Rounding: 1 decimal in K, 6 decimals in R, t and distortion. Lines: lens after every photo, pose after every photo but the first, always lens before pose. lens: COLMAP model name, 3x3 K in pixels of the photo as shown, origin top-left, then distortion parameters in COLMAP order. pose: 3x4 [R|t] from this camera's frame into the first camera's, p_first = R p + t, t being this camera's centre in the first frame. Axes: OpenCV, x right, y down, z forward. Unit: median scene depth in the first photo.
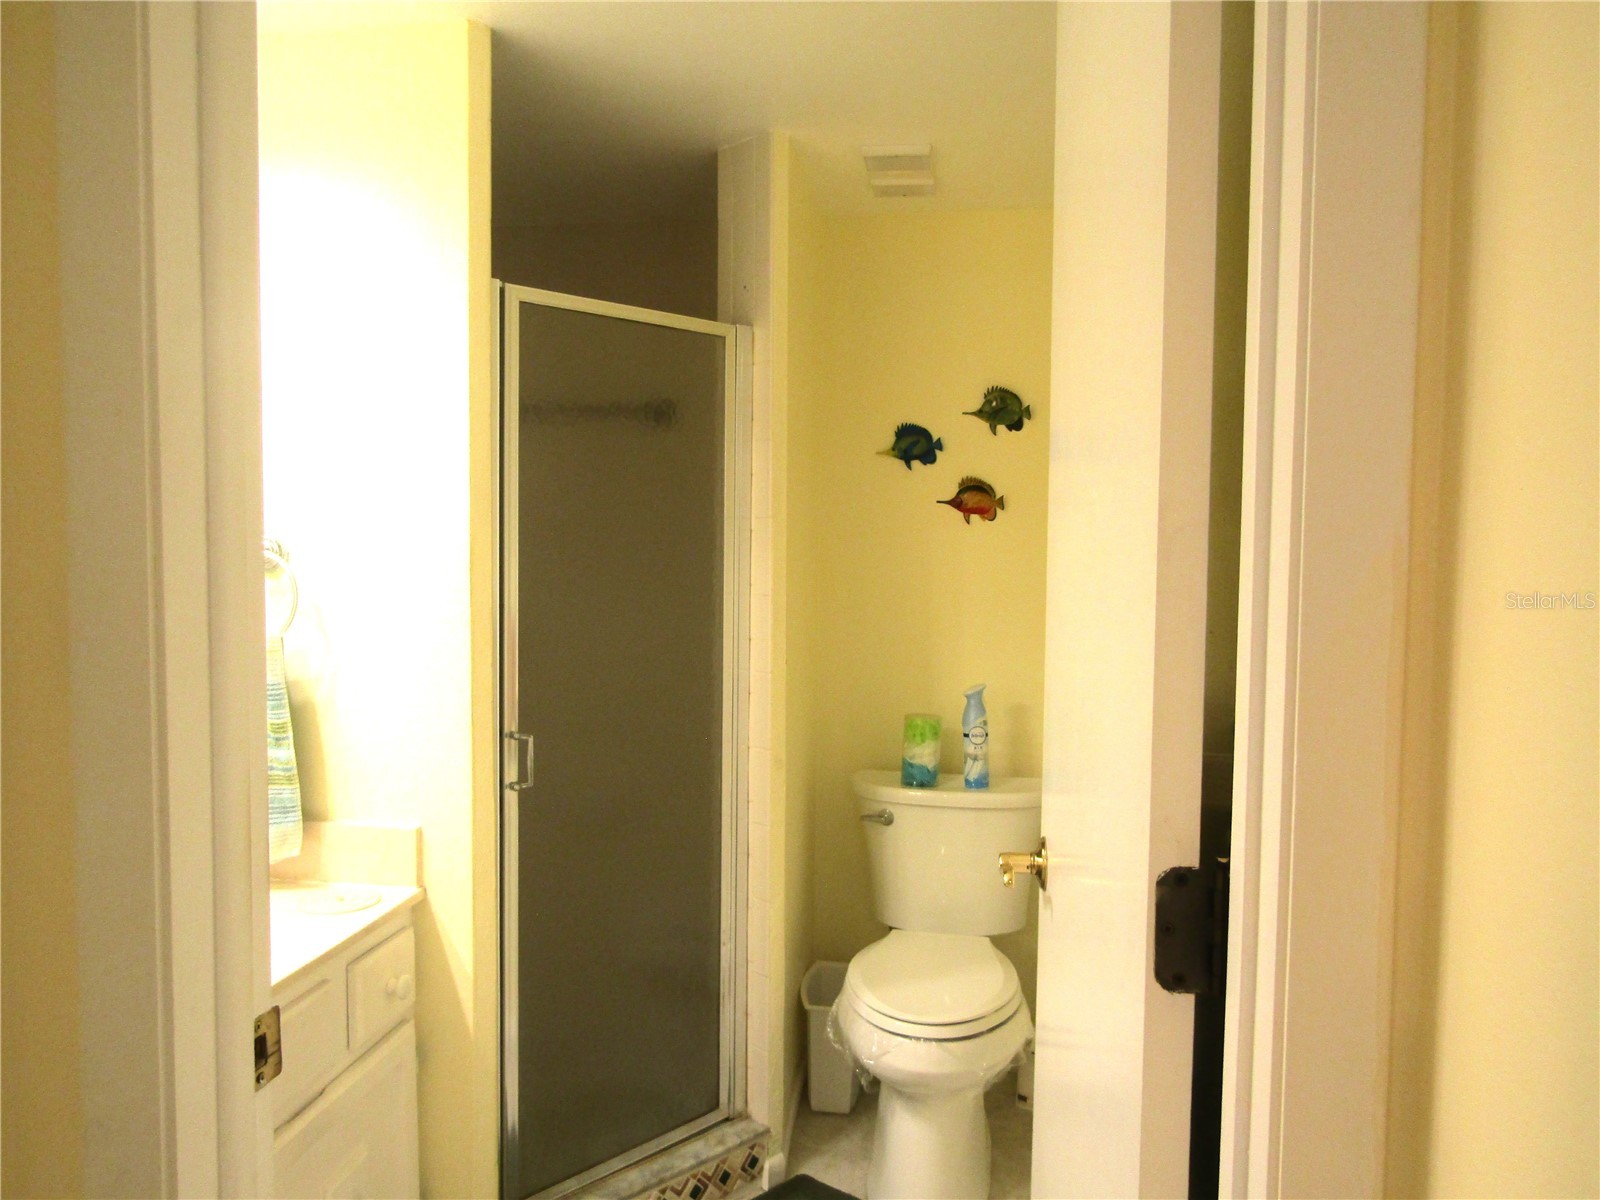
lens RADIAL K [[1144.9, 0, 804.9], [0, 1144.9, 600.0], [0, 0, 1]] dist [-0.006189, 0.005248]
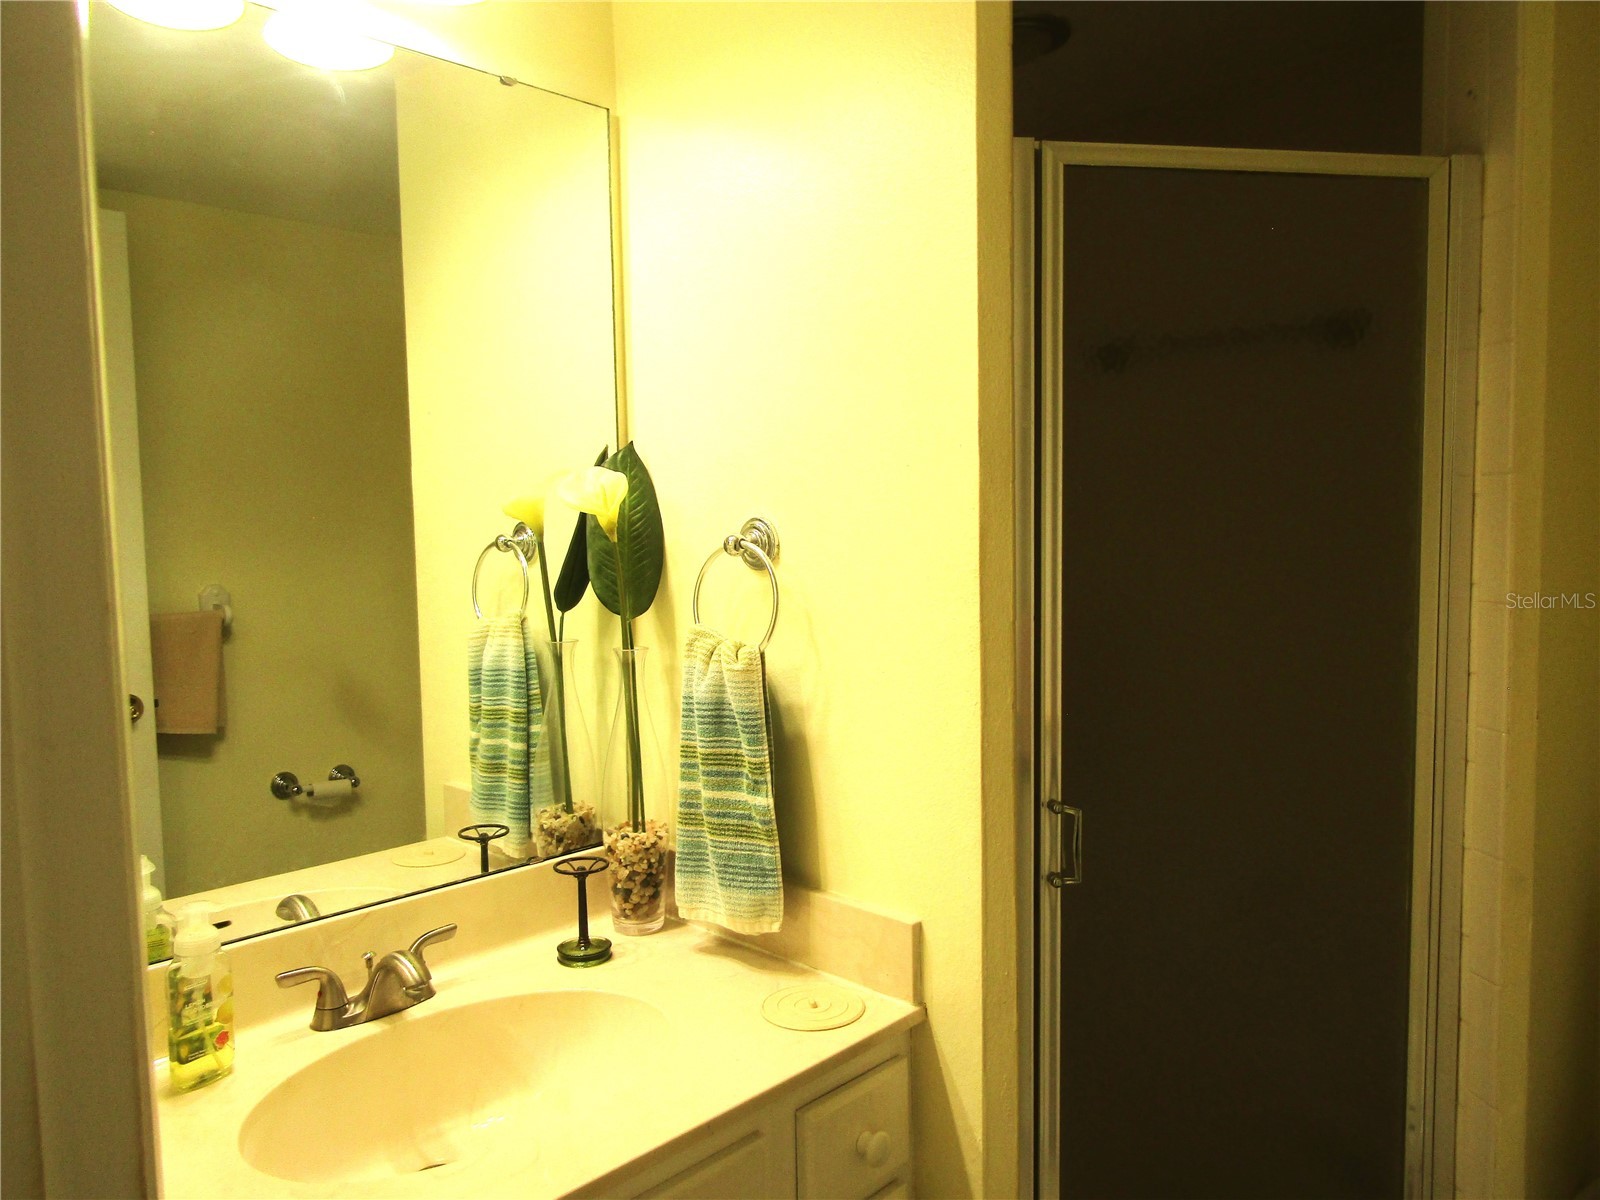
lens RADIAL K [[1147.6, 0, 821.2], [0, 1147.6, 597.7], [0, 0, 1]] dist [0.007118, -0.002359]
pose [[0.818479, 0.021265, -0.574142, 0.026059], [-0.006469, 0.999593, 0.027801, -0.026731], [0.574499, -0.019040, 0.818284, 0.369609]]
